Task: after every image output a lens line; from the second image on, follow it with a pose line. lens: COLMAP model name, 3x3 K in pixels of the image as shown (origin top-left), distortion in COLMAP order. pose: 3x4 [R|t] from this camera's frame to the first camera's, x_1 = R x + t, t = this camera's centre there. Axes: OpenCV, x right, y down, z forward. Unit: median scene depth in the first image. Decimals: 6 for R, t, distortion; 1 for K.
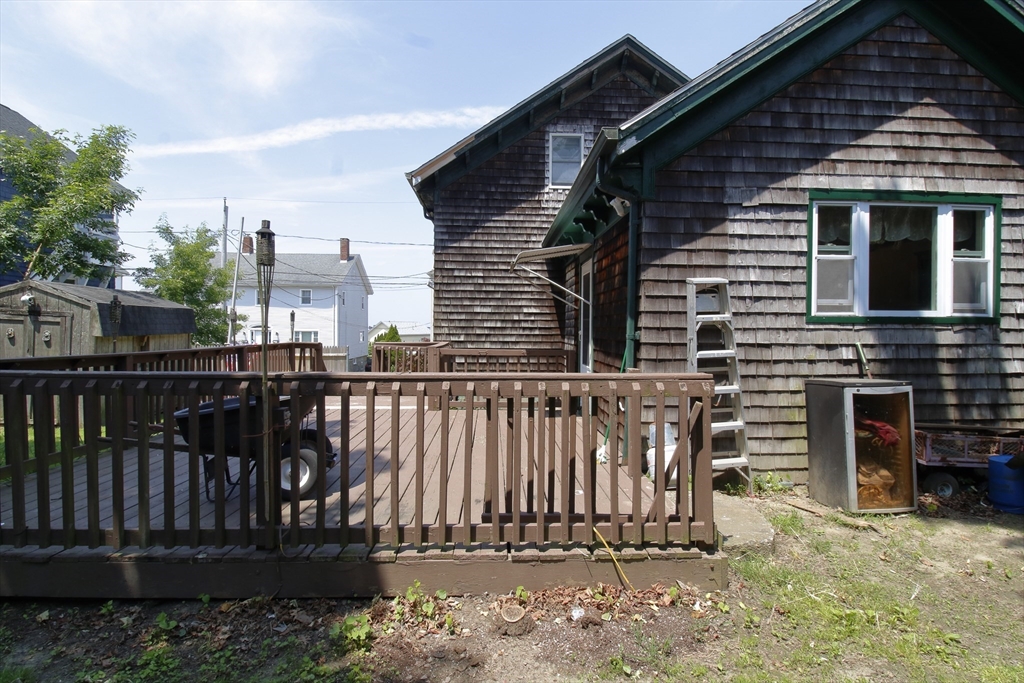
lens RADIAL K [[486.2, 0, 509.4], [0, 486.2, 323.5], [0, 0, 1]] dist [0.001232, -0.014924]
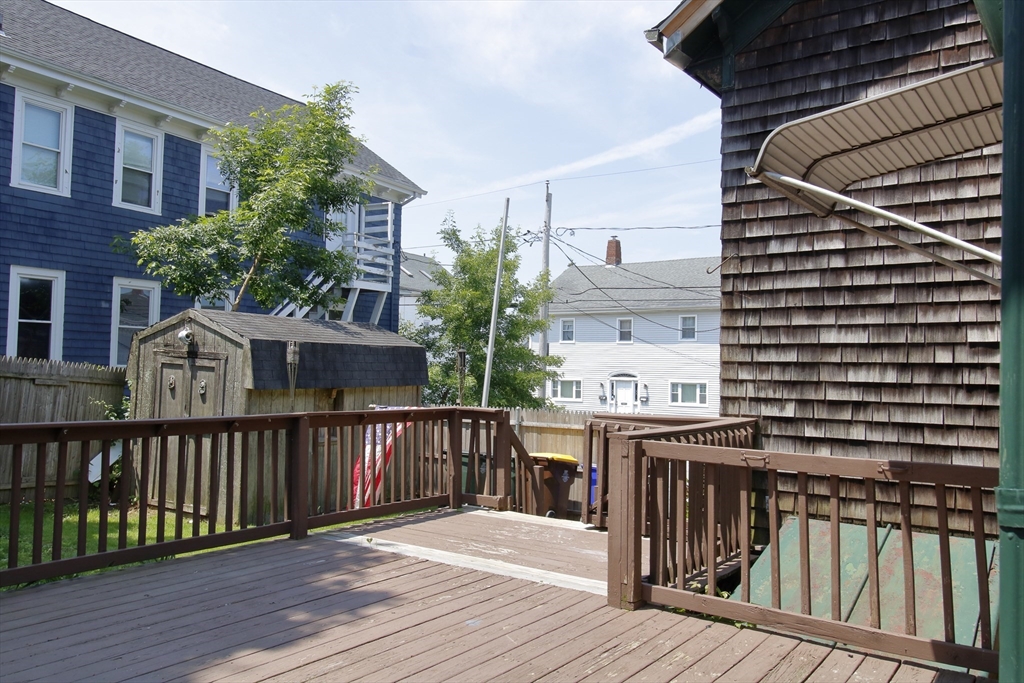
lens RADIAL K [[796.7, 0, 514.0], [0, 796.7, 329.7], [0, 0, 1]] dist [0.011379, -0.003308]
pose [[0.790414, -0.026417, -0.612003, 0.121838], [-0.005136, 0.998749, -0.049744, -0.001778], [0.612551, 0.042462, 0.789290, 0.349699]]
